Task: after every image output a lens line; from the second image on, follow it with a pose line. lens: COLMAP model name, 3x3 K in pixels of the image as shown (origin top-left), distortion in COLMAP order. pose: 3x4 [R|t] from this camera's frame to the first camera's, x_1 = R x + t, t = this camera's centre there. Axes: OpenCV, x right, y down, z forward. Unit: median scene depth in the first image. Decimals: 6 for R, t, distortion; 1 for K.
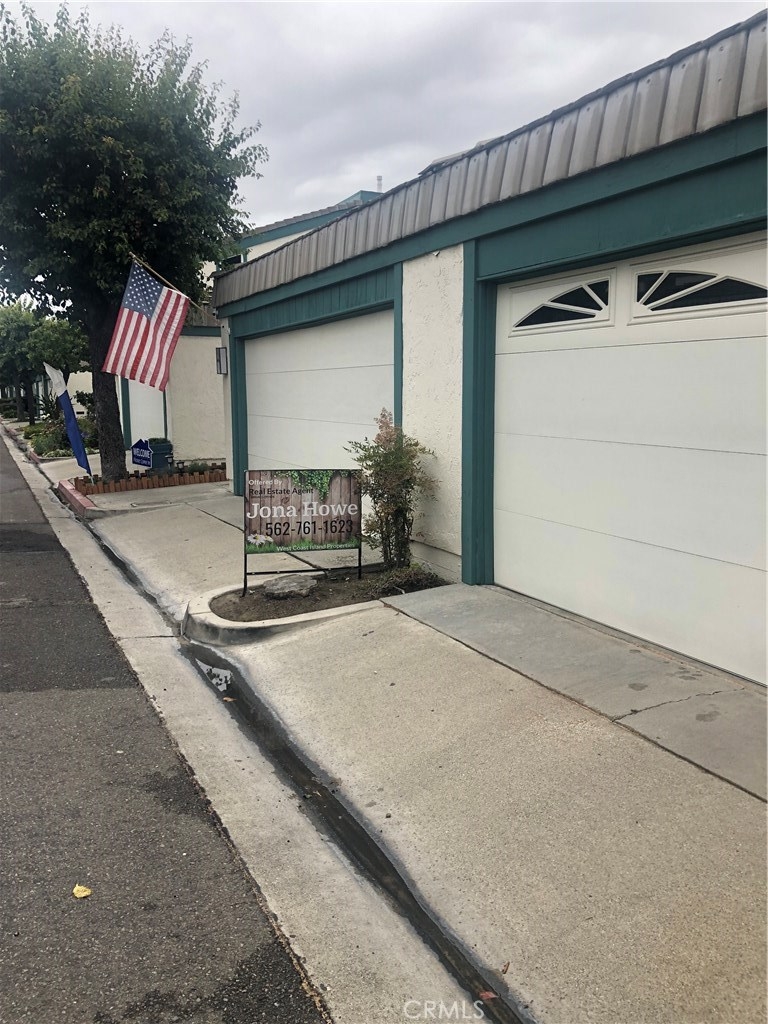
lens RADIAL K [[841.3, 0, 384.0], [0, 841.3, 512.0], [0, 0, 1]] dist [0.000826, -0.002172]
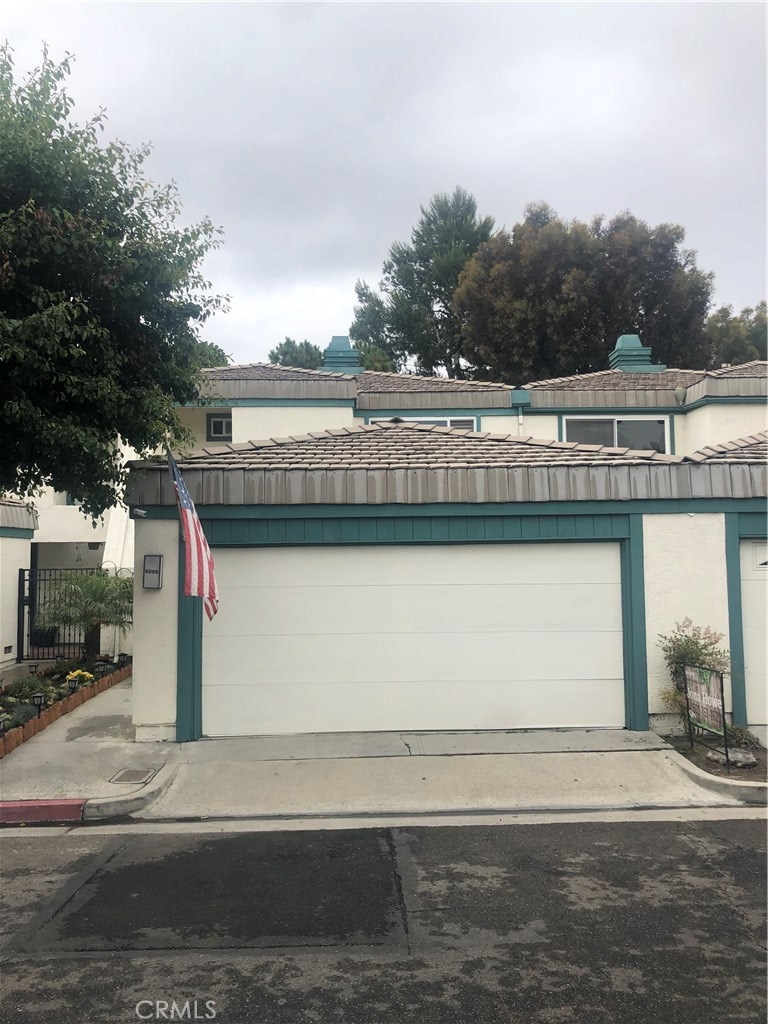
lens RADIAL K [[833.1, 0, 384.0], [0, 833.1, 512.0], [0, 0, 1]] dist [0.006527, 0.004035]
pose [[0.388916, 0.049707, 0.919931, -1.916873], [0.139266, 0.983896, -0.112040, -0.271522], [-0.910686, 0.171690, 0.375731, 1.160880]]
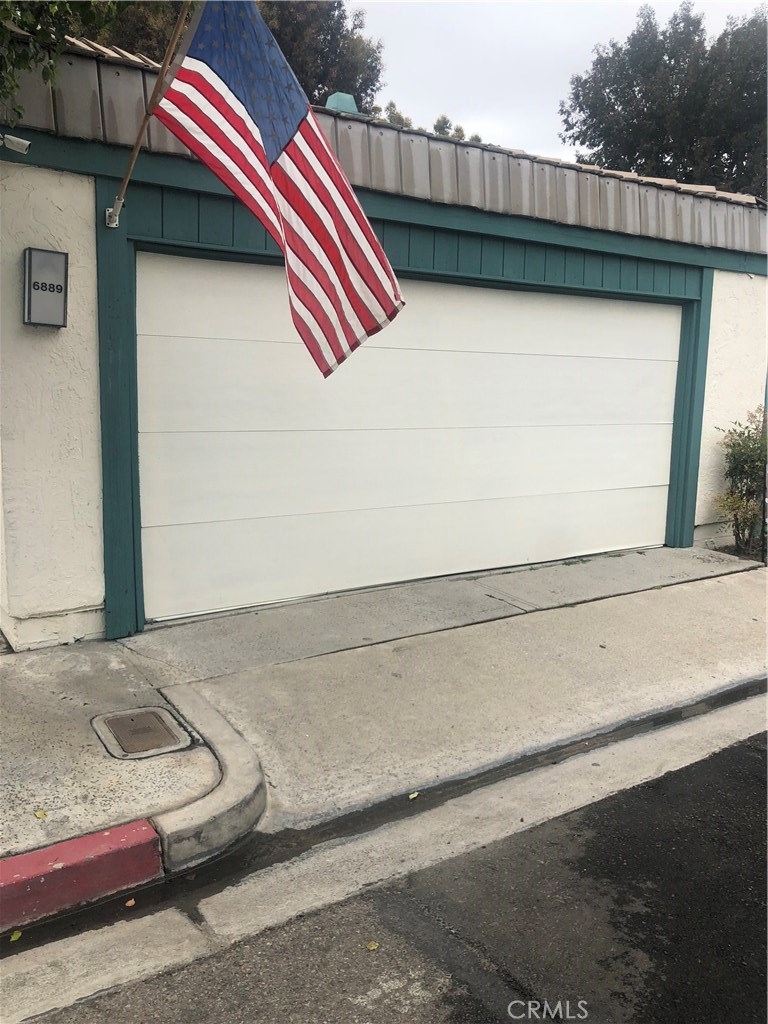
lens RADIAL K [[833.1, 0, 384.0], [0, 833.1, 512.0], [0, 0, 1]] dist [0.006527, 0.004035]
pose [[-0.171037, -0.154636, 0.973054, -1.319219], [0.116651, 0.977482, 0.175844, -0.308131], [-0.978335, 0.143584, -0.149147, 2.157321]]
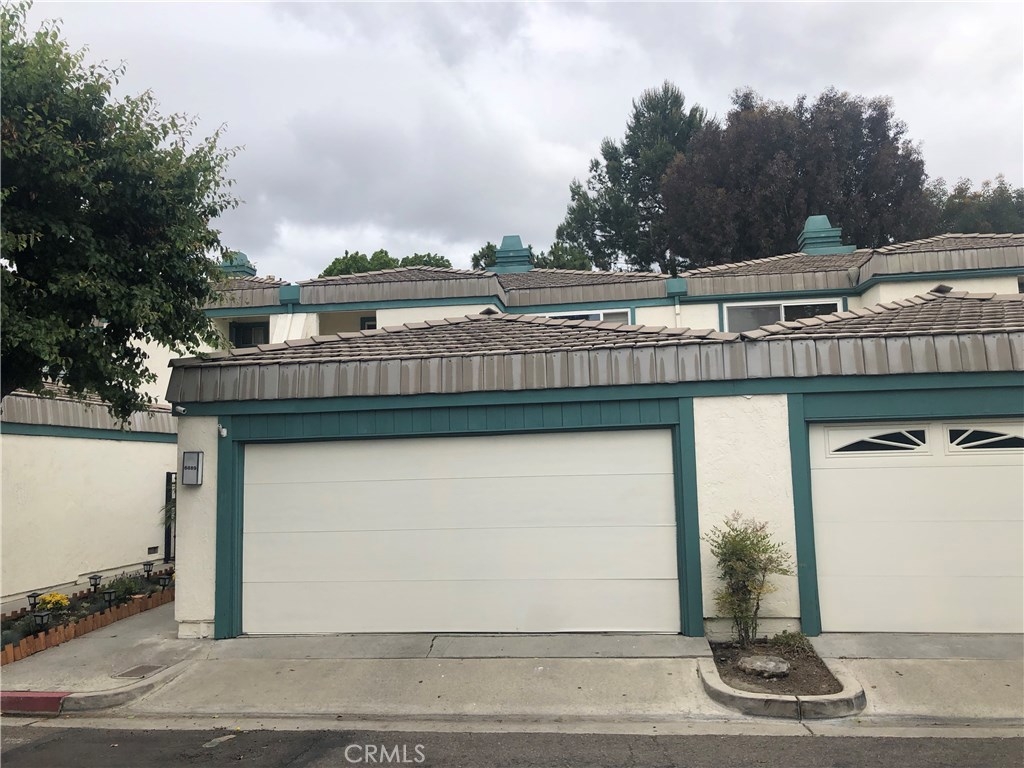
lens RADIAL K [[841.3, 0, 512.0], [0, 841.3, 384.0], [0, 0, 1]] dist [0.000826, -0.002172]
pose [[0.534190, 0.073690, 0.842147, -1.629898], [0.142200, 0.974166, -0.175443, -0.172672], [-0.833319, 0.213473, 0.509910, 0.758009]]
